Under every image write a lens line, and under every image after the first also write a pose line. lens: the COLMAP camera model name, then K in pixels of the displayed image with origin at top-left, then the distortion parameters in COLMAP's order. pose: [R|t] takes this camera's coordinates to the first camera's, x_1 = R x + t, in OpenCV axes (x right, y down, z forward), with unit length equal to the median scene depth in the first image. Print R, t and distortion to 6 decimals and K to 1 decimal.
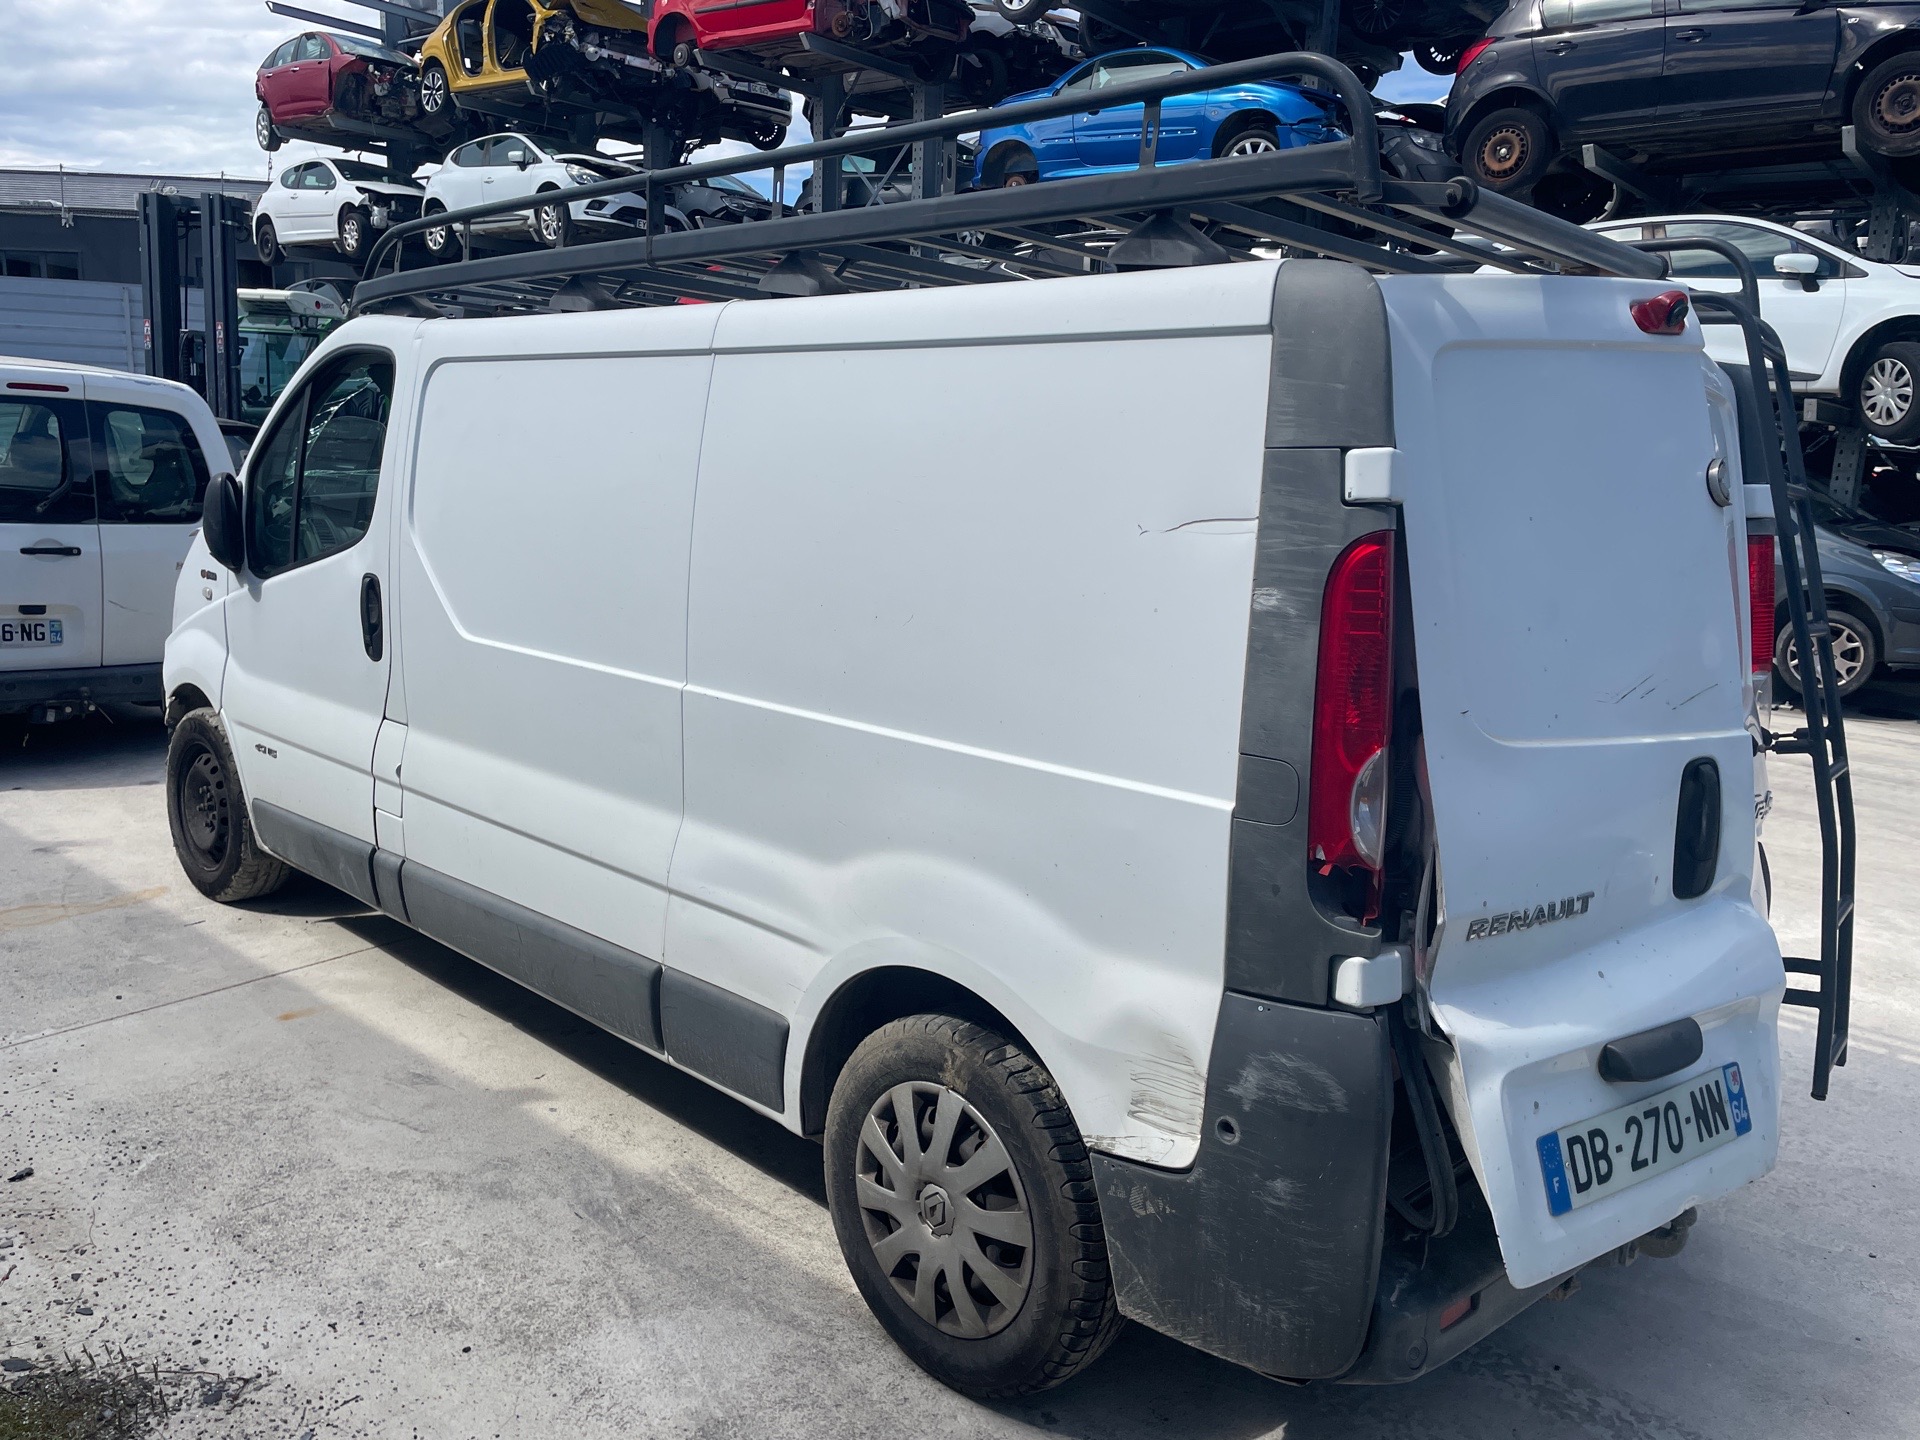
lens RADIAL K [[1465.7, 0, 958.1], [0, 1465.7, 714.0], [0, 0, 1]] dist [0.010135, -0.016044]
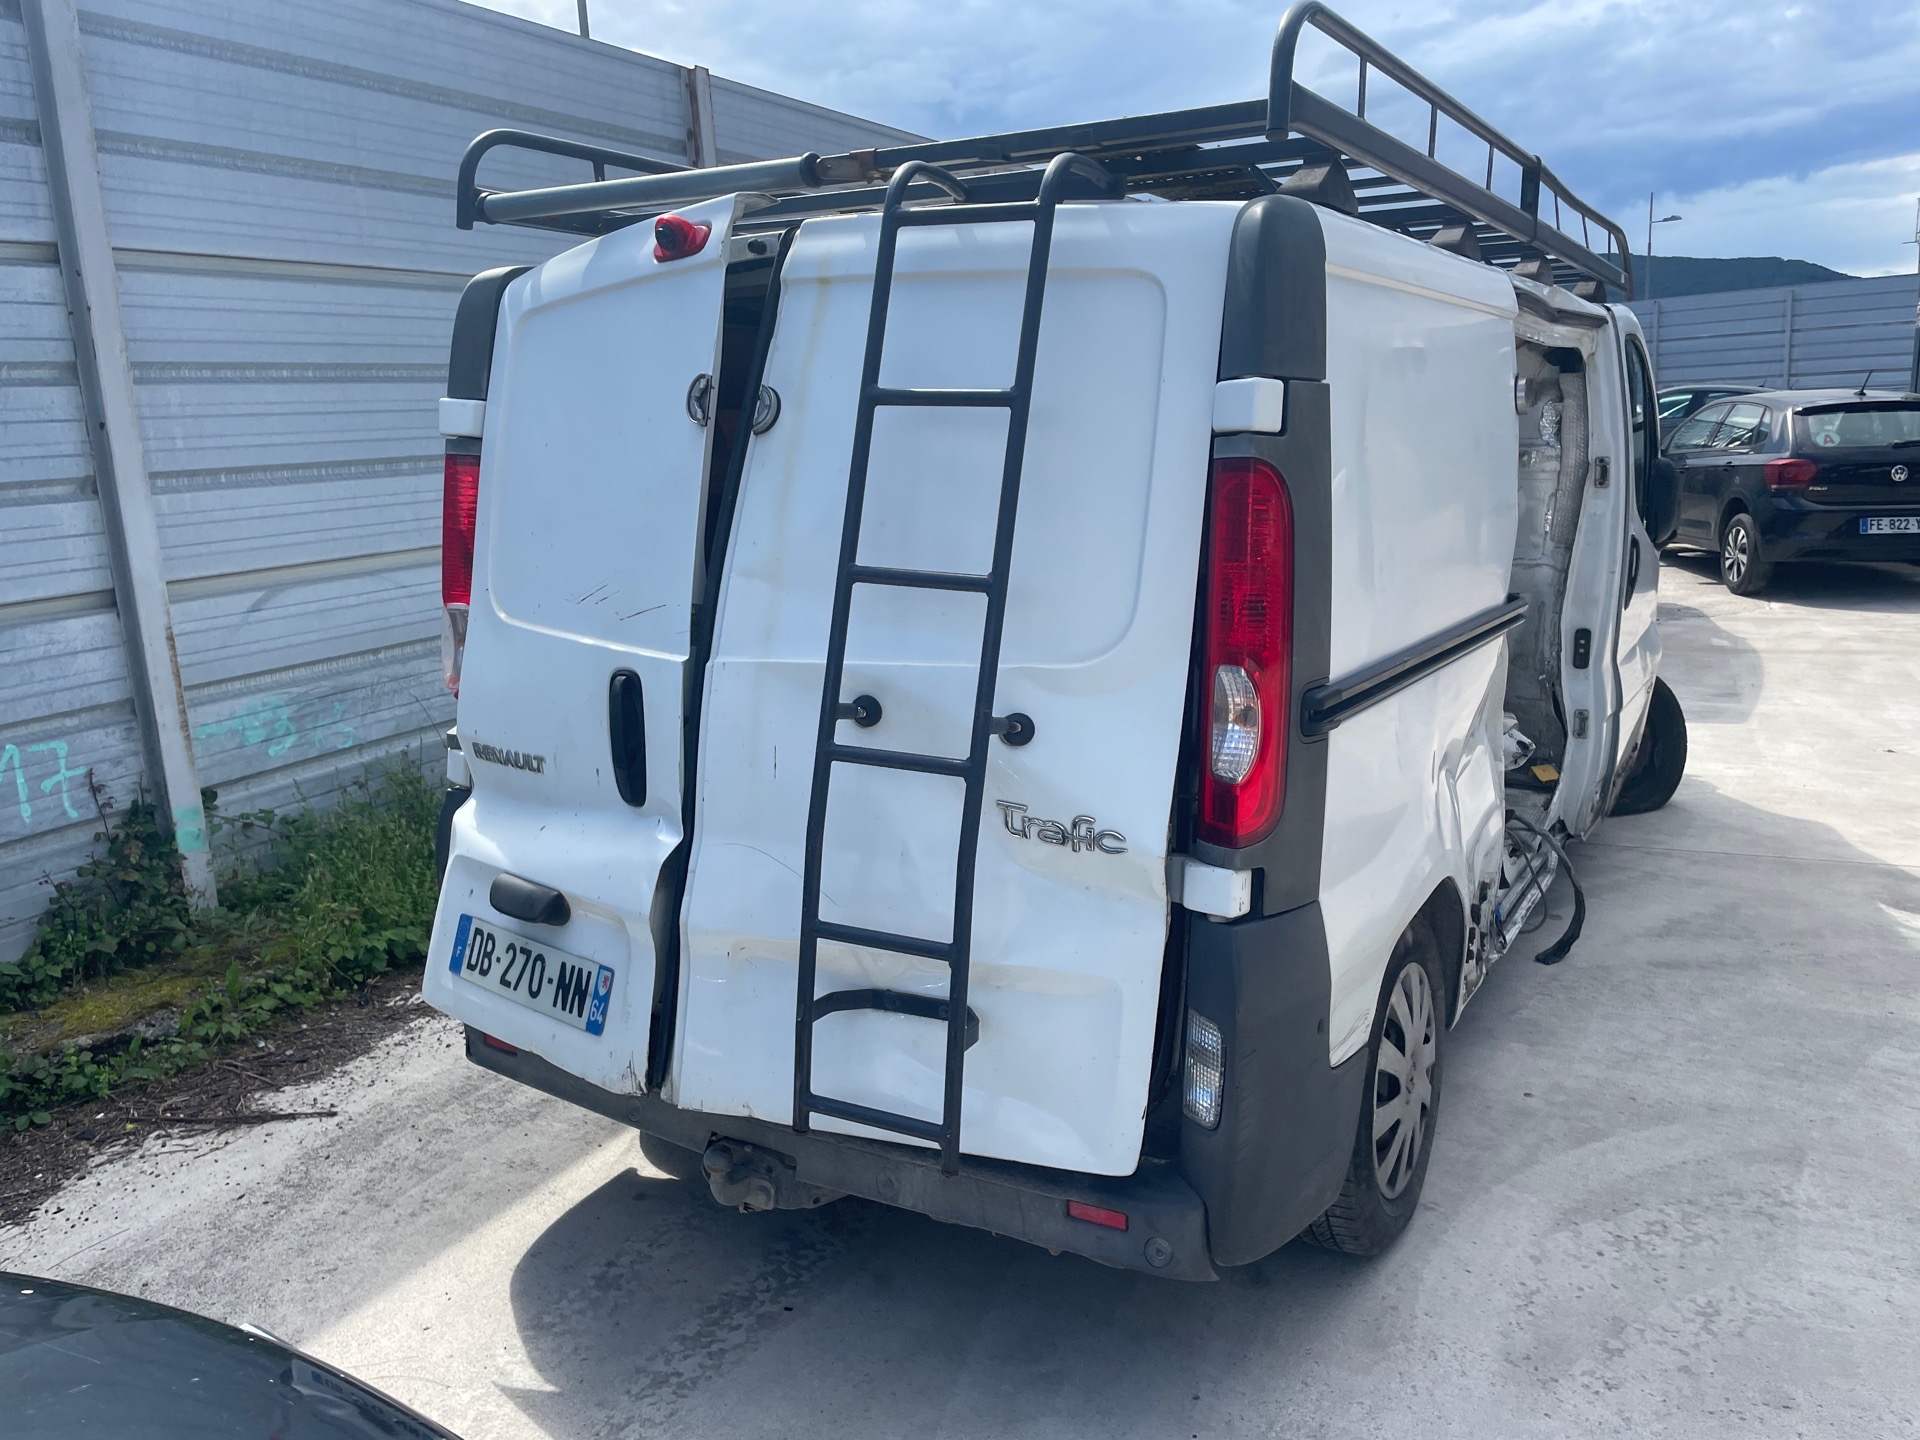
lens RADIAL K [[1465.7, 0, 957.2], [0, 1465.7, 726.7], [0, 0, 1]] dist [0.010135, -0.016044]
pose [[0.224756, 0.145851, -0.963438, 1.645262], [-0.141393, 0.983151, 0.115851, -0.088672], [0.964102, 0.110186, 0.241592, 1.025696]]
